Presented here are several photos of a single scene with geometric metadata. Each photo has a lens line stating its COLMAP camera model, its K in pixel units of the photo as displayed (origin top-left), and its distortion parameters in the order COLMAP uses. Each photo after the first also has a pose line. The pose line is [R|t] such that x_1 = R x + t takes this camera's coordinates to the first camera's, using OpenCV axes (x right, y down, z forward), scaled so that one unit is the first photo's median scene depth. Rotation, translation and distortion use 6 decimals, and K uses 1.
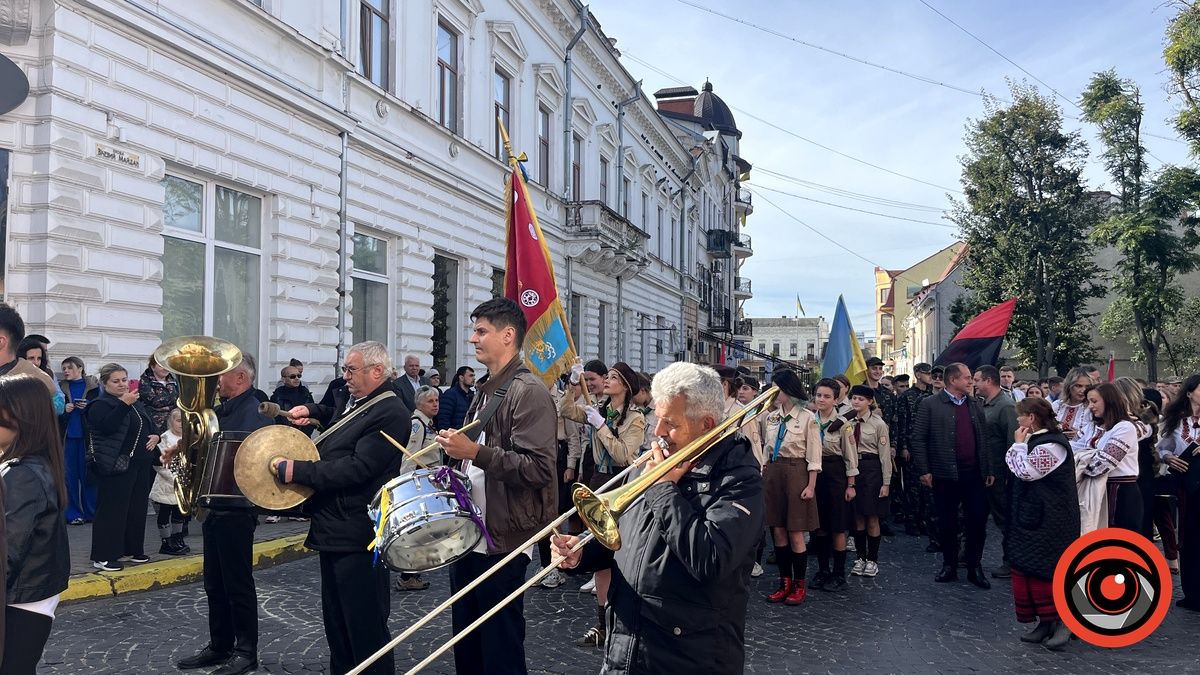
lens RADIAL K [[908.2, 0, 607.1], [0, 908.2, 350.8], [0, 0, 1]] dist [0.060089, -0.081350]
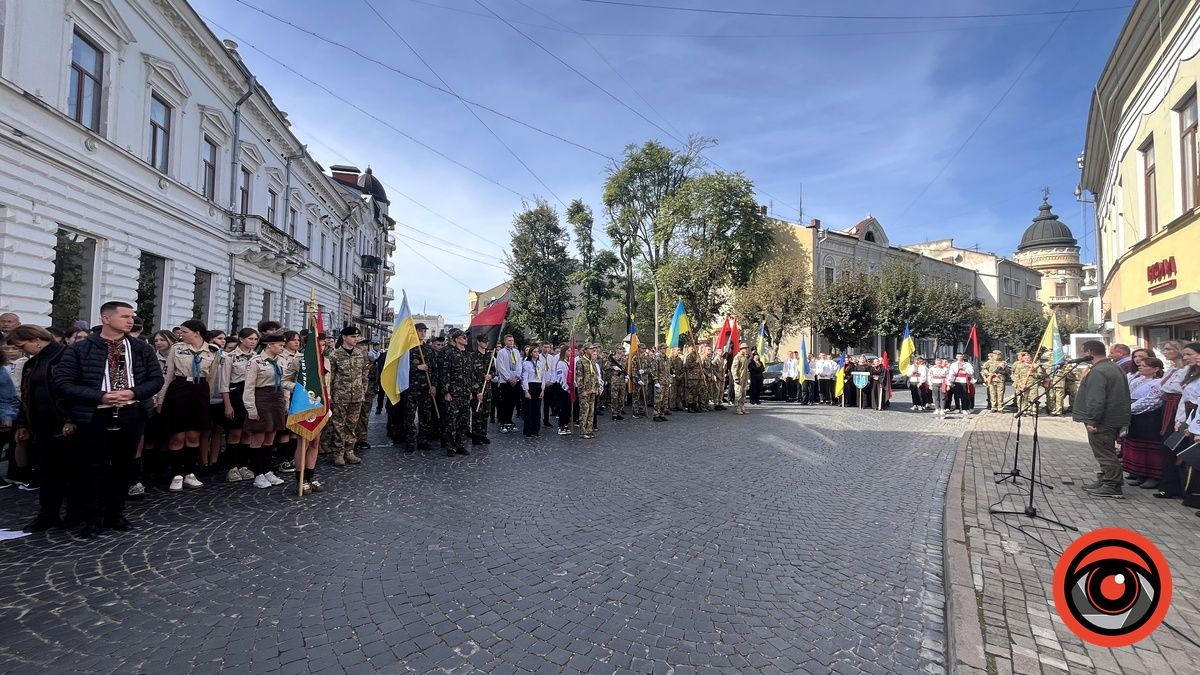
lens RADIAL K [[483.9, 0, 603.7], [0, 483.9, 335.4], [0, 0, 1]] dist [-0.001330, -0.000782]
pose [[0.849645, 0.027380, 0.526645, 0.029904], [-0.027745, 0.999589, -0.007207, 0.005185], [-0.526625, -0.008488, 0.850055, 0.047119]]
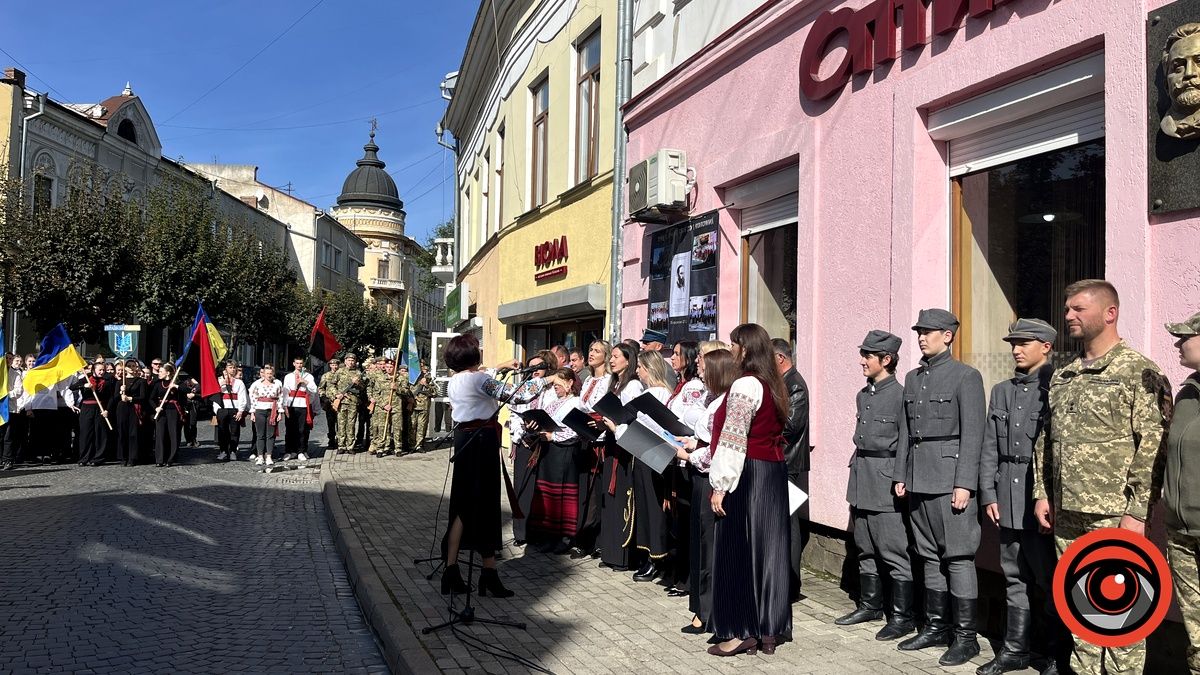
lens RADIAL K [[906.2, 0, 607.9], [0, 906.2, 352.5], [0, 0, 1]] dist [0.044848, -0.062360]
pose [[0.003096, 0.019779, 0.999800, 0.062010], [-0.055529, 0.998265, -0.019577, 0.008122], [-0.998452, -0.055458, 0.004189, 0.107795]]
